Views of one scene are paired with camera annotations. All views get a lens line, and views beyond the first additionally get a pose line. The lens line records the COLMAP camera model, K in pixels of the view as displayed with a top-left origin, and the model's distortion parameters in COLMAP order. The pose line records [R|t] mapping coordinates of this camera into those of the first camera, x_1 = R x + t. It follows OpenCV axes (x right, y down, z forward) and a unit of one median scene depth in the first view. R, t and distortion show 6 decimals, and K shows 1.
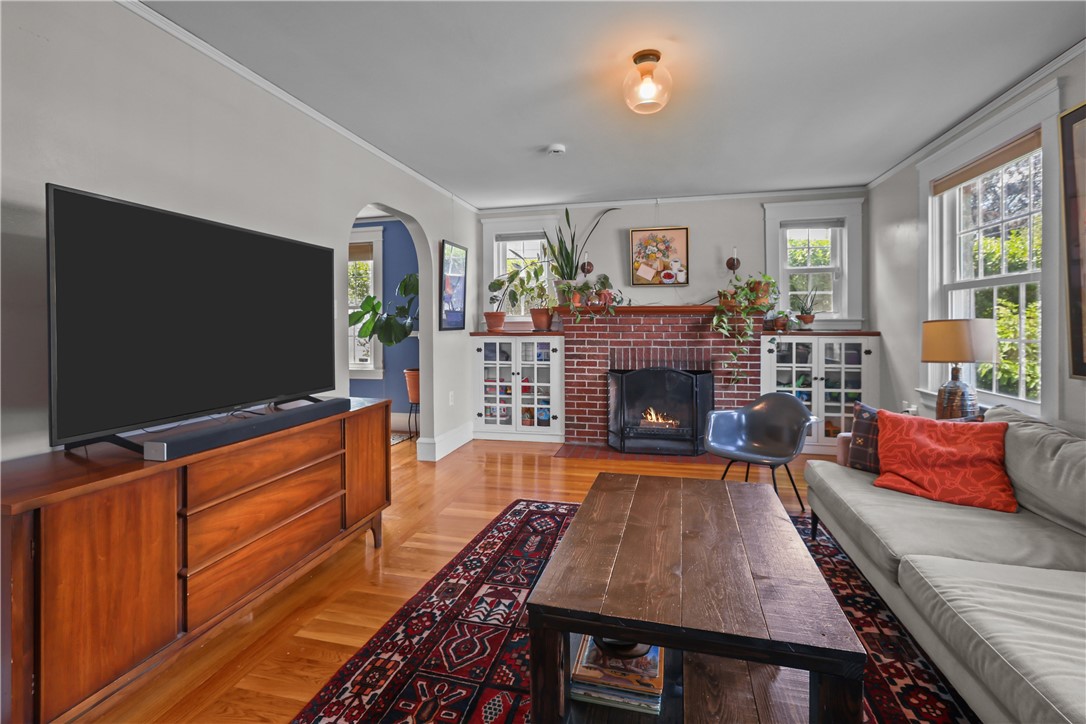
lens RADIAL K [[512.8, 0, 537.9], [0, 512.8, 333.2], [0, 0, 1]] dist [-0.043532, 0.001342]
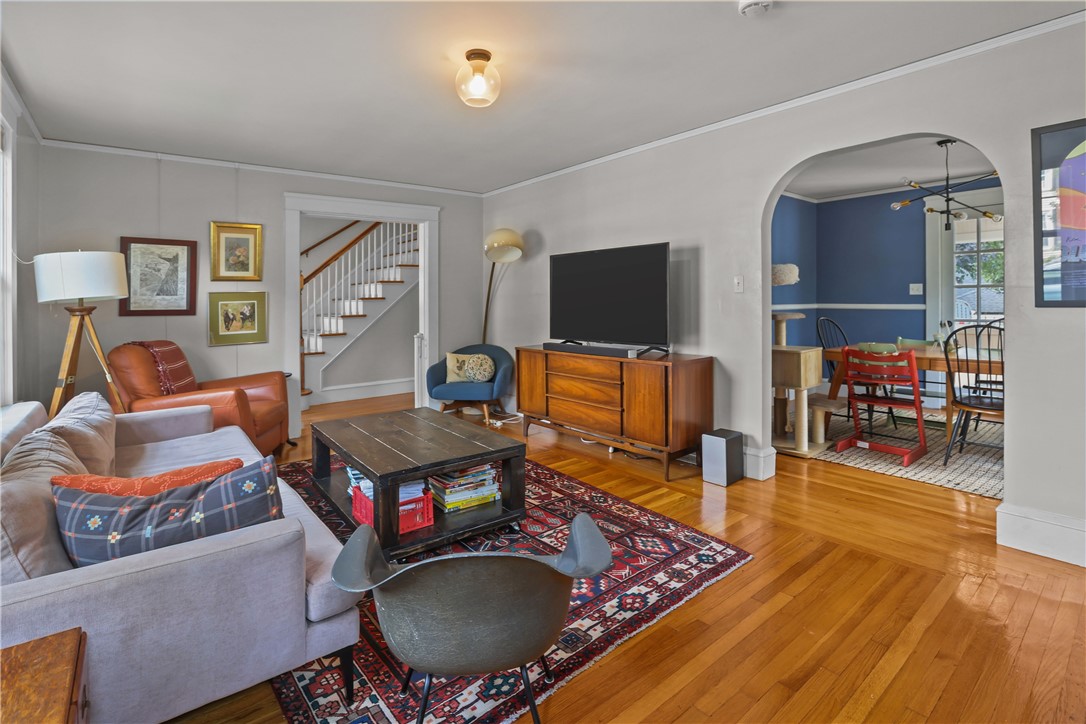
lens RADIAL K [[512.8, 0, 544.8], [0, 512.8, 303.3], [0, 0, 1]] dist [-0.043532, 0.001342]
pose [[-0.602883, 0.016612, -0.797657, 0.968624], [0.004124, 0.999835, 0.017705, -0.035577], [0.797819, 0.007385, -0.602852, 1.733576]]
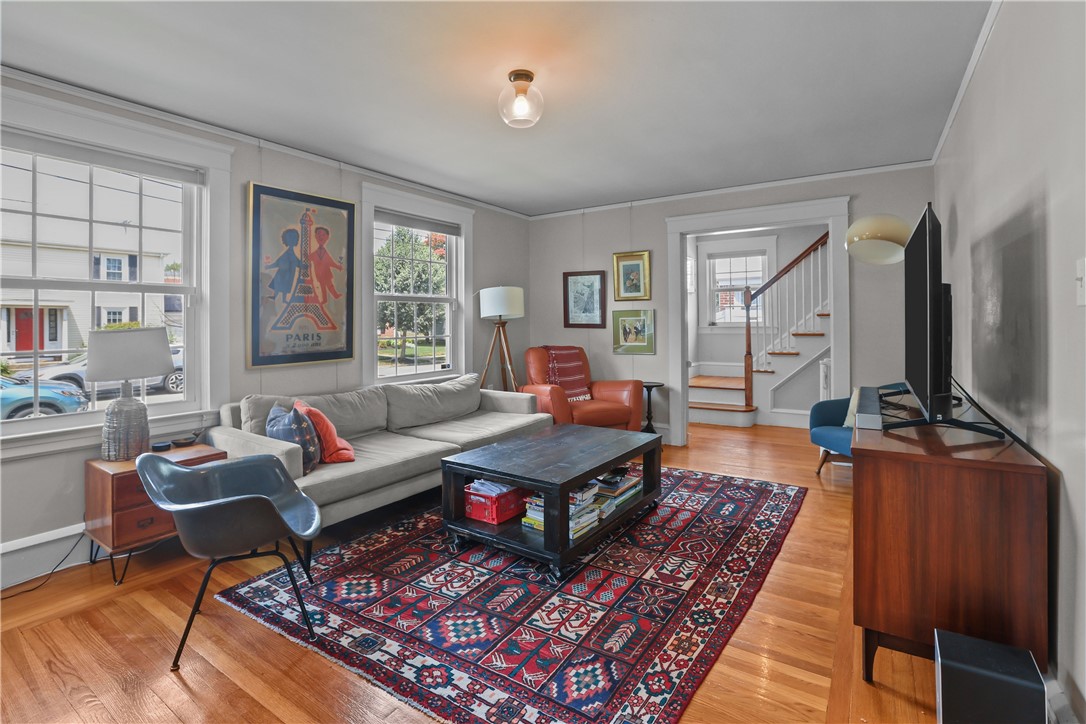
lens RADIAL K [[512.8, 0, 538.8], [0, 512.8, 321.2], [0, 0, 1]] dist [-0.043532, 0.001342]
pose [[-0.942409, 0.006355, 0.334402, -0.162334], [0.012141, 0.999810, 0.015217, -0.038621], [-0.334242, 0.018401, -0.942308, 1.962330]]
